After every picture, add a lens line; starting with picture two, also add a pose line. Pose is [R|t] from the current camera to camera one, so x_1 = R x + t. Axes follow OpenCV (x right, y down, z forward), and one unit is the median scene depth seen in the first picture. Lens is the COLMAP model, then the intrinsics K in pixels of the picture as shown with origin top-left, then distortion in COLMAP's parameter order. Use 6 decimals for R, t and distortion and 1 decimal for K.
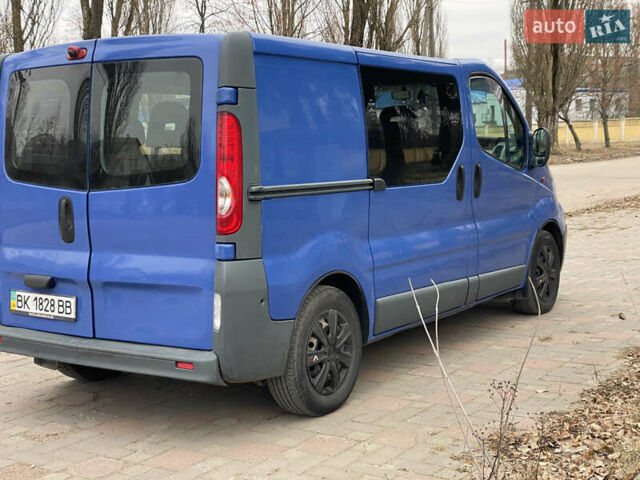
lens RADIAL K [[1004.8, 0, 320.0], [0, 1004.8, 240.0], [0, 0, 1]] dist [0.136001, -0.117461]
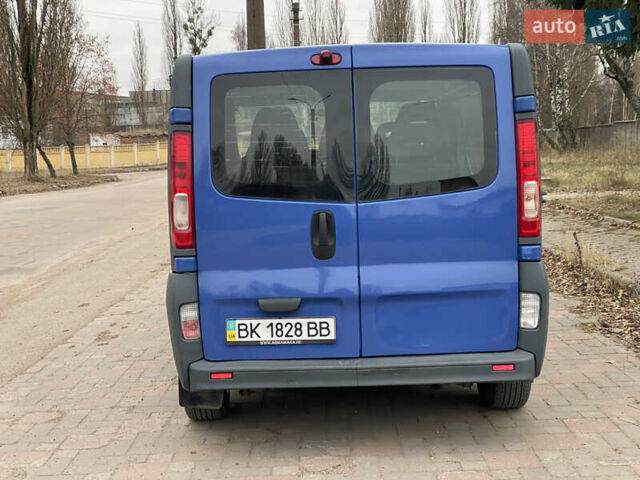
lens RADIAL K [[1004.8, 0, 320.0], [0, 1004.8, 240.0], [0, 0, 1]] dist [0.136001, -0.117461]
pose [[0.808983, -0.051702, 0.585555, -0.776770], [0.068833, 0.997604, -0.007013, -0.008854], [-0.583789, 0.045979, 0.810603, 0.241137]]
